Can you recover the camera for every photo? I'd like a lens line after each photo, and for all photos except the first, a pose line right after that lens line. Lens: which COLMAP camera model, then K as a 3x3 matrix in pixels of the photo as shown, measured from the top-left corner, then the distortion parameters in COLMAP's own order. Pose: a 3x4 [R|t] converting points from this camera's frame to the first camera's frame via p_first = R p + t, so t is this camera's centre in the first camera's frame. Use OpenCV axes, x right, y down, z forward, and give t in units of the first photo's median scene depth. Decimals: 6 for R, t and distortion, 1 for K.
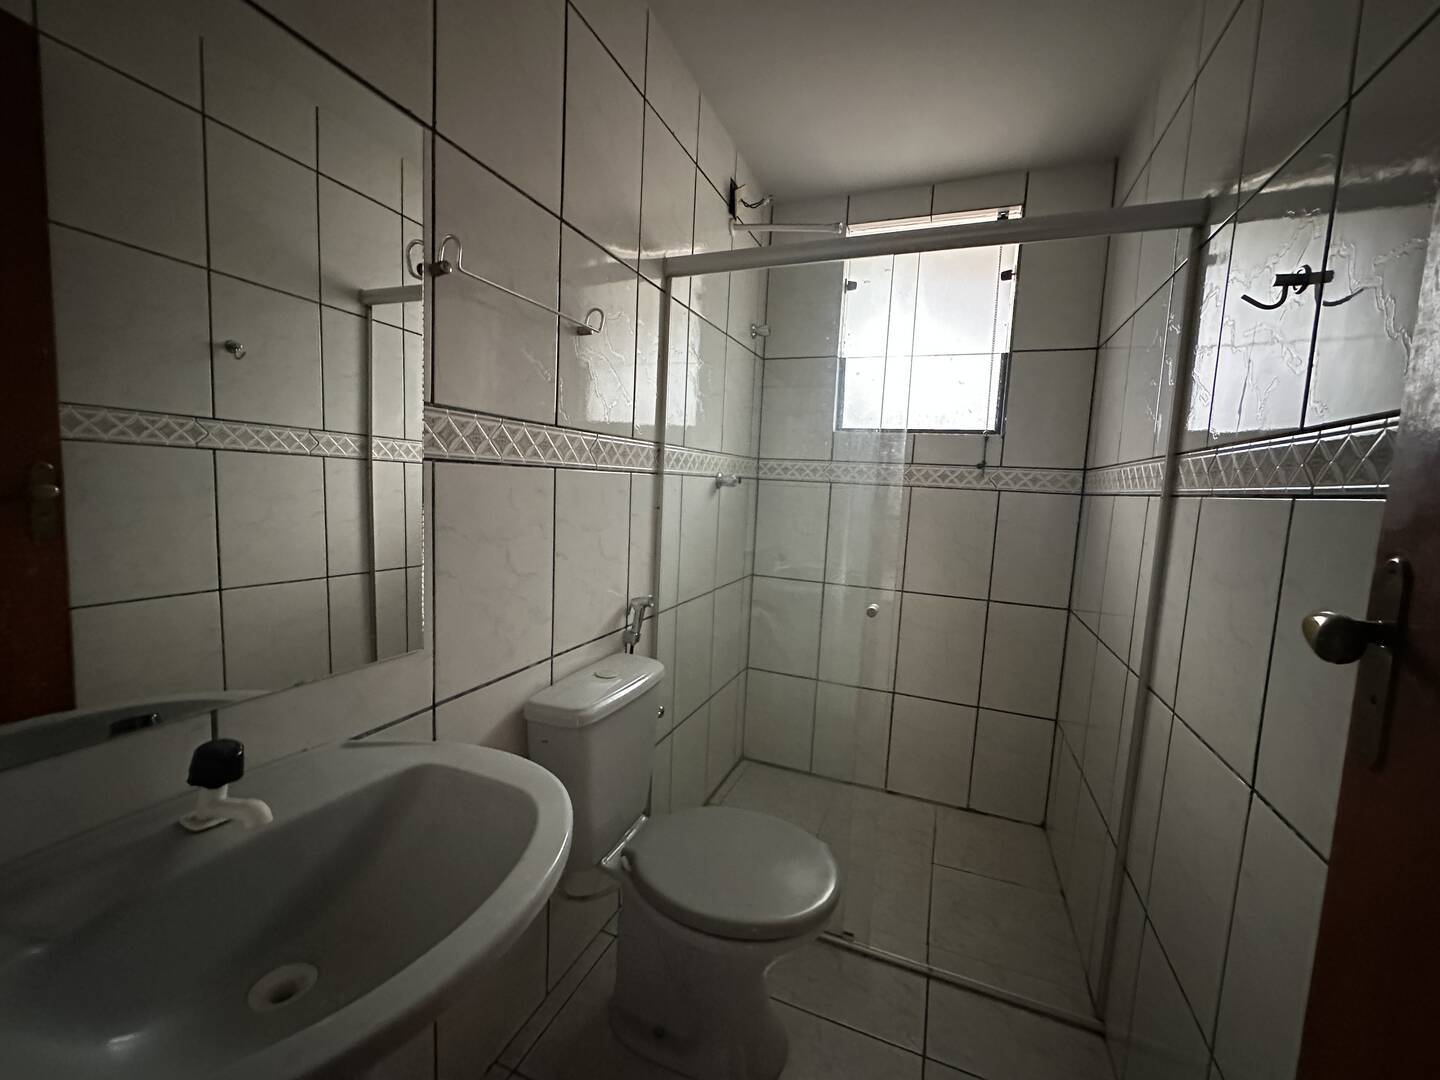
lens RADIAL K [[565.7, 0, 731.2], [0, 565.7, 539.3], [0, 0, 1]] dist [-0.000834, -0.000461]
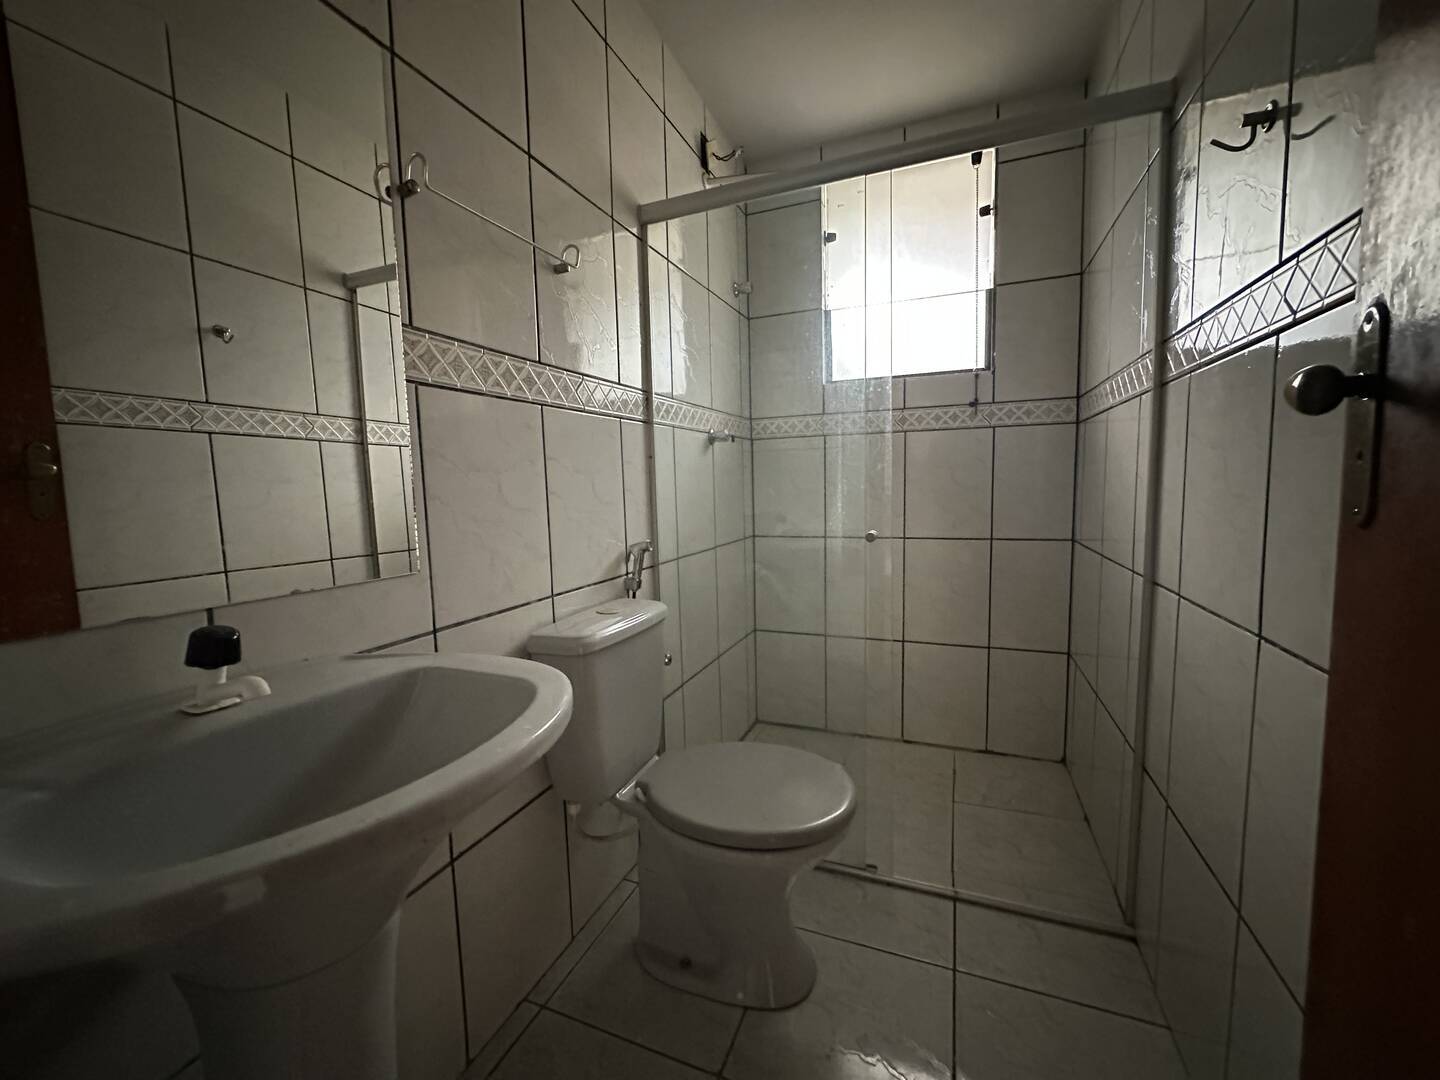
lens RADIAL K [[565.3, 0, 730.6], [0, 565.3, 538.3], [0, 0, 1]] dist [0.000663, 0.000139]
pose [[0.997262, -0.072857, -0.012652, 0.014364], [0.072804, 0.997336, -0.004596, 0.105143], [0.012953, 0.003663, 0.999909, 0.000468]]
